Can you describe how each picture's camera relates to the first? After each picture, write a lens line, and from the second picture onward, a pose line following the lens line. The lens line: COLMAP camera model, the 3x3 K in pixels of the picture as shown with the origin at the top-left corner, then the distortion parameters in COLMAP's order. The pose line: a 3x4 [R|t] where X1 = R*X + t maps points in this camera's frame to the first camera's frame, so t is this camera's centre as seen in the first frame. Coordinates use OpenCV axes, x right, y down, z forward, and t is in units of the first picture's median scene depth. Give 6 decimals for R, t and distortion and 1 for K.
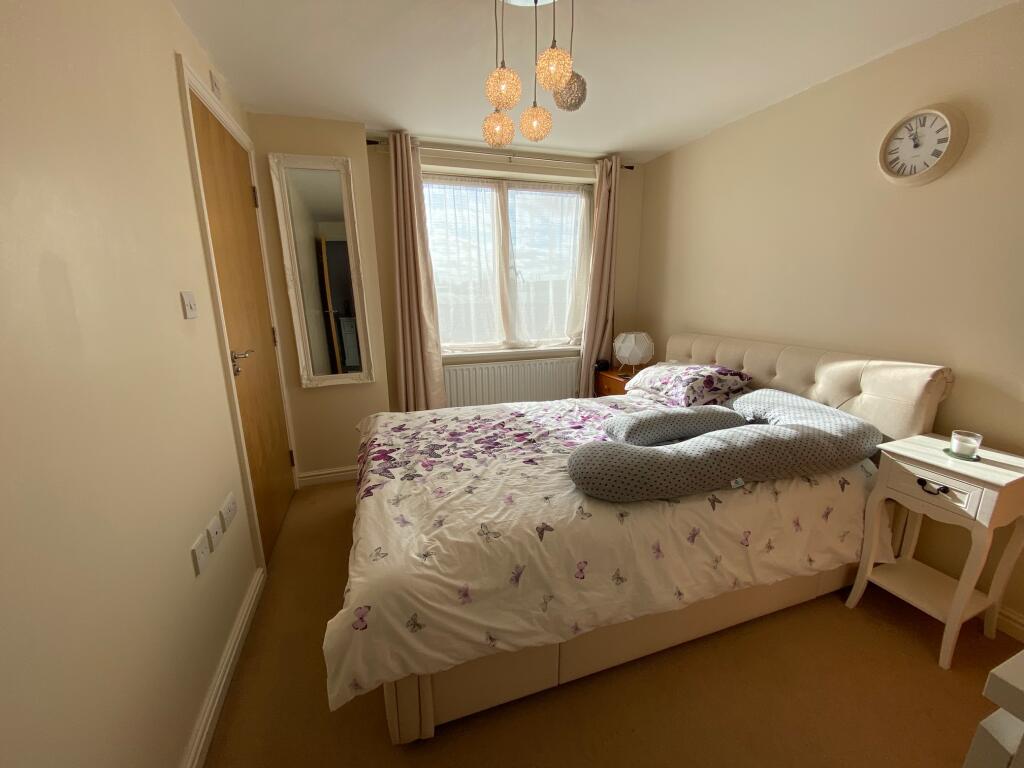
lens RADIAL K [[410.0, 0, 510.5], [0, 410.0, 382.6], [0, 0, 1]] dist [-0.026943, -0.001061]
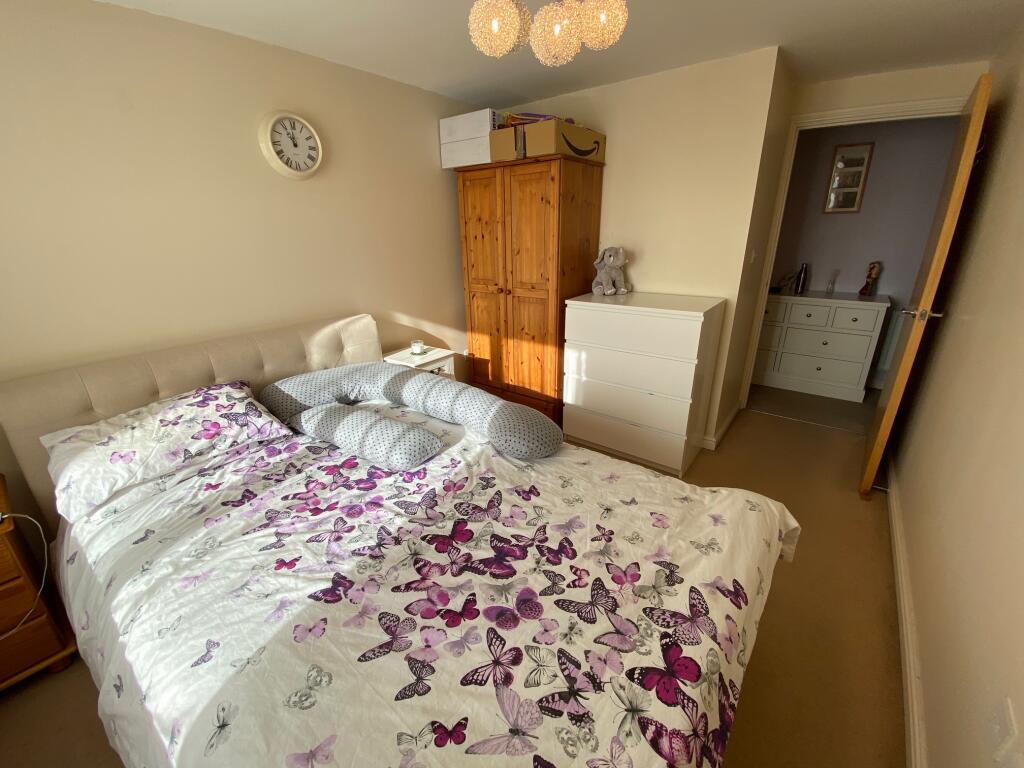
lens RADIAL K [[410.0, 0, 511.6], [0, 410.0, 384.1], [0, 0, 1]] dist [-0.026943, -0.001061]
pose [[-0.559549, -0.267468, 0.784452, -0.470004], [0.207644, 0.871067, 0.445113, -0.340633], [-0.802364, 0.411950, -0.431867, 1.188185]]
